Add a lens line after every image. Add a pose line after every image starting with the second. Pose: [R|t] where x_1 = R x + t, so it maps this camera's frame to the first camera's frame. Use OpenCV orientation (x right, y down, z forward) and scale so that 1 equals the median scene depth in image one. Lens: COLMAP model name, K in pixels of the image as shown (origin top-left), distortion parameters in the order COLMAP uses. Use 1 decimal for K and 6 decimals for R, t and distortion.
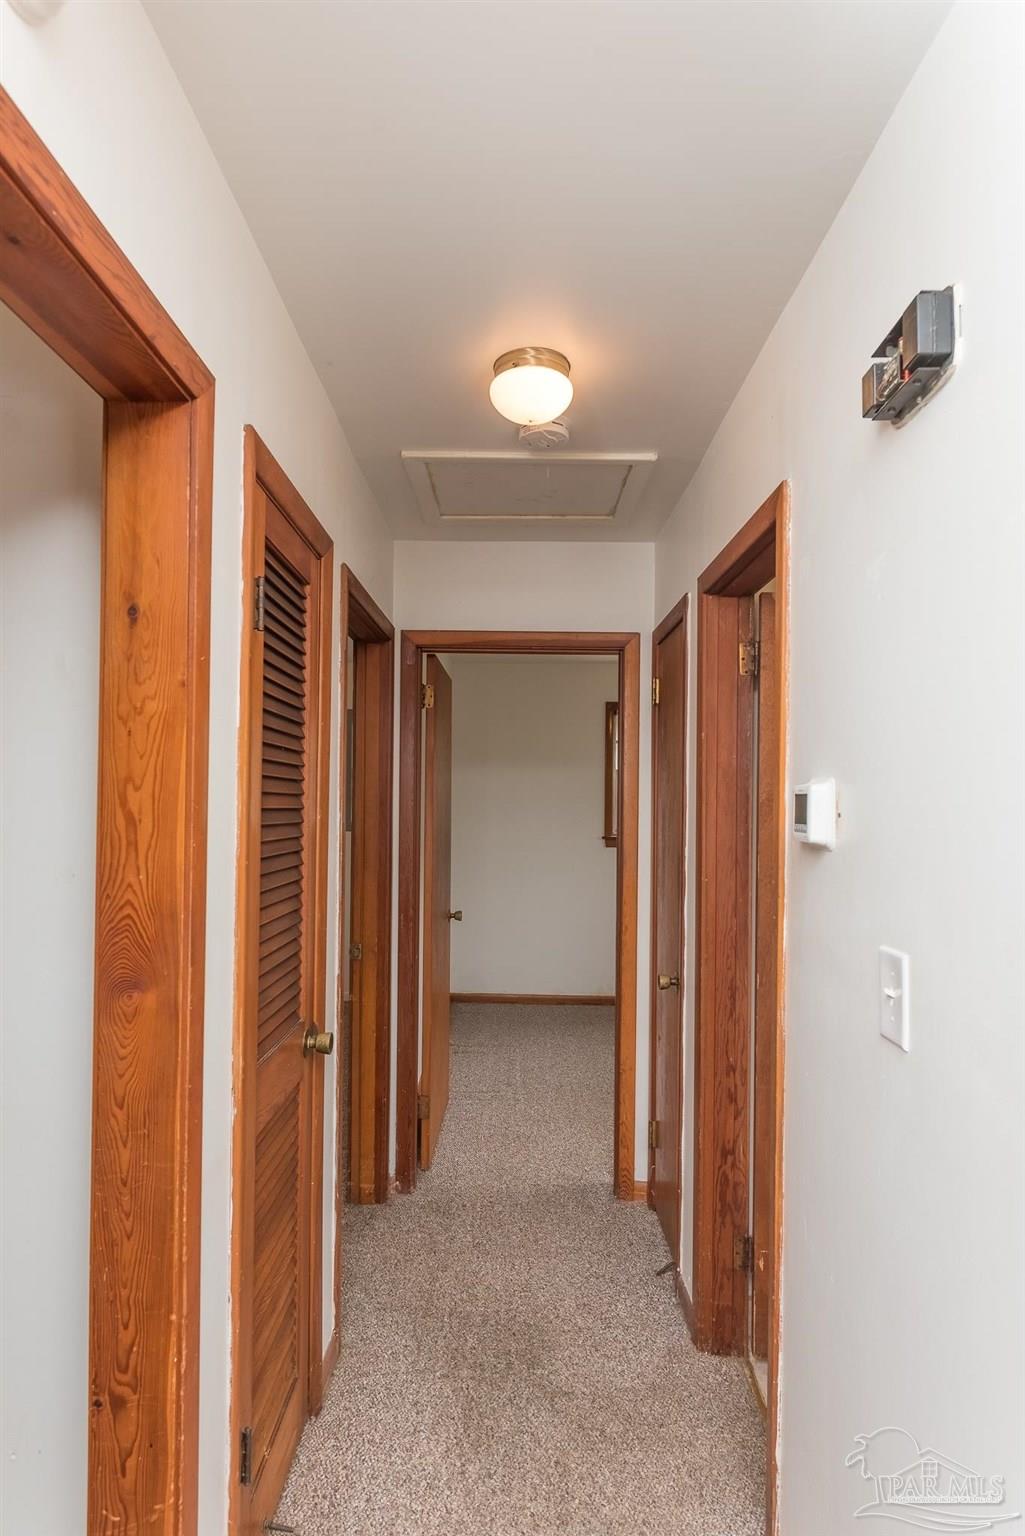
lens RADIAL K [[852.8, 0, 512.5], [0, 852.8, 768.0], [0, 0, 1]] dist [0.003200, -0.000984]
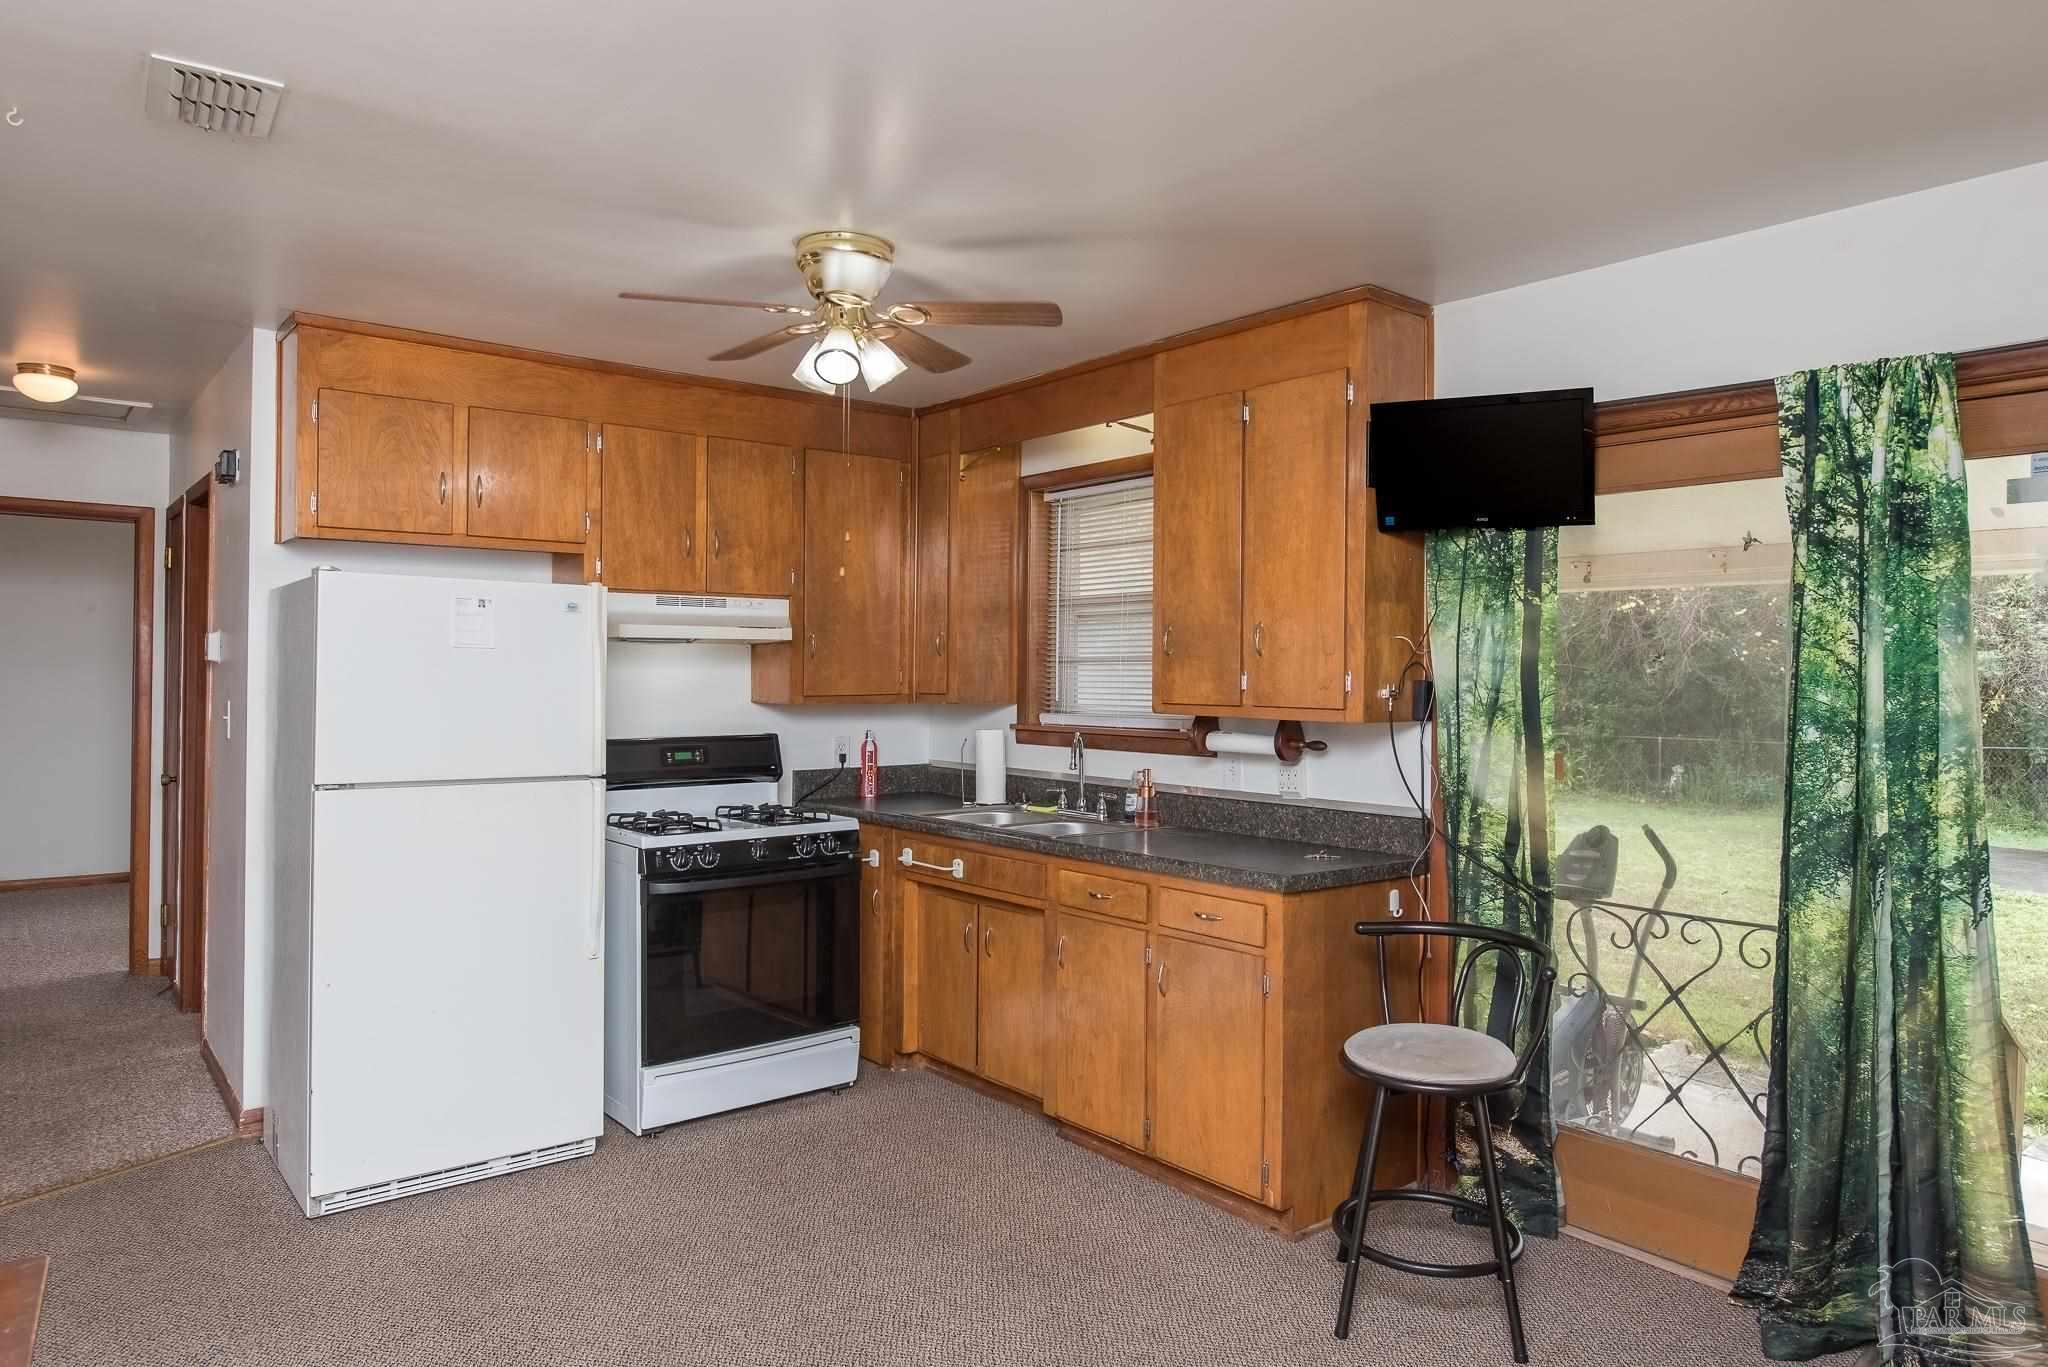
lens RADIAL K [[1267.5, 0, 1024.0], [0, 1267.5, 660.1], [0, 0, 1]] dist [-0.022348, -0.000796]
pose [[0.770202, -0.000702, 0.637800, -0.041890], [-0.017154, 0.999615, 0.021815, -0.004980], [-0.637569, -0.027743, 0.769893, -1.408287]]
